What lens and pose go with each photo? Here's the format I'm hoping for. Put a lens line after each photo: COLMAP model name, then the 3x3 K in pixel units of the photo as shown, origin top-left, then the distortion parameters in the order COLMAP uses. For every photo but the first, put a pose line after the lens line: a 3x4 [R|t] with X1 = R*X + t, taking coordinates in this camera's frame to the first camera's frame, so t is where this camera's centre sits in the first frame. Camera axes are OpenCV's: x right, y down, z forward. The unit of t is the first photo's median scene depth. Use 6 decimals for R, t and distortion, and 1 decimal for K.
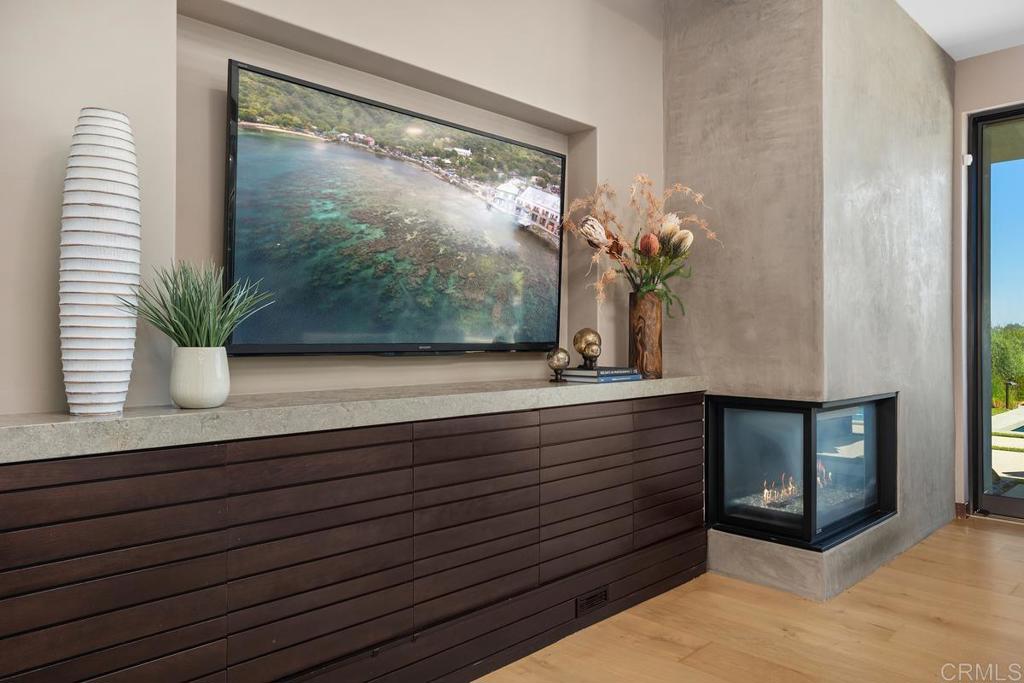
lens RADIAL K [[685.5, 0, 512.0], [0, 685.5, 341.5], [0, 0, 1]] dist [-0.000065, 0.000226]
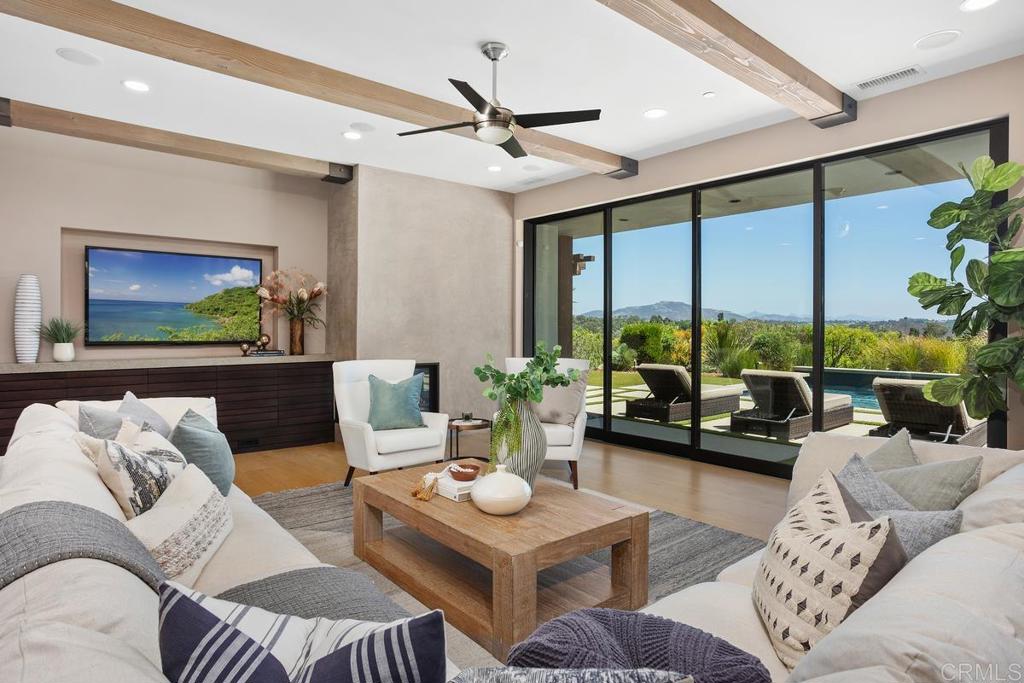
lens RADIAL K [[567.0, 0, 512.0], [0, 567.0, 341.5], [0, 0, 1]] dist [-0.002564, -0.000351]
pose [[0.996402, 0.001076, -0.084745, 1.074558], [0.000551, 0.999816, 0.019167, -0.027732], [0.084750, -0.019145, 0.996218, -0.843868]]
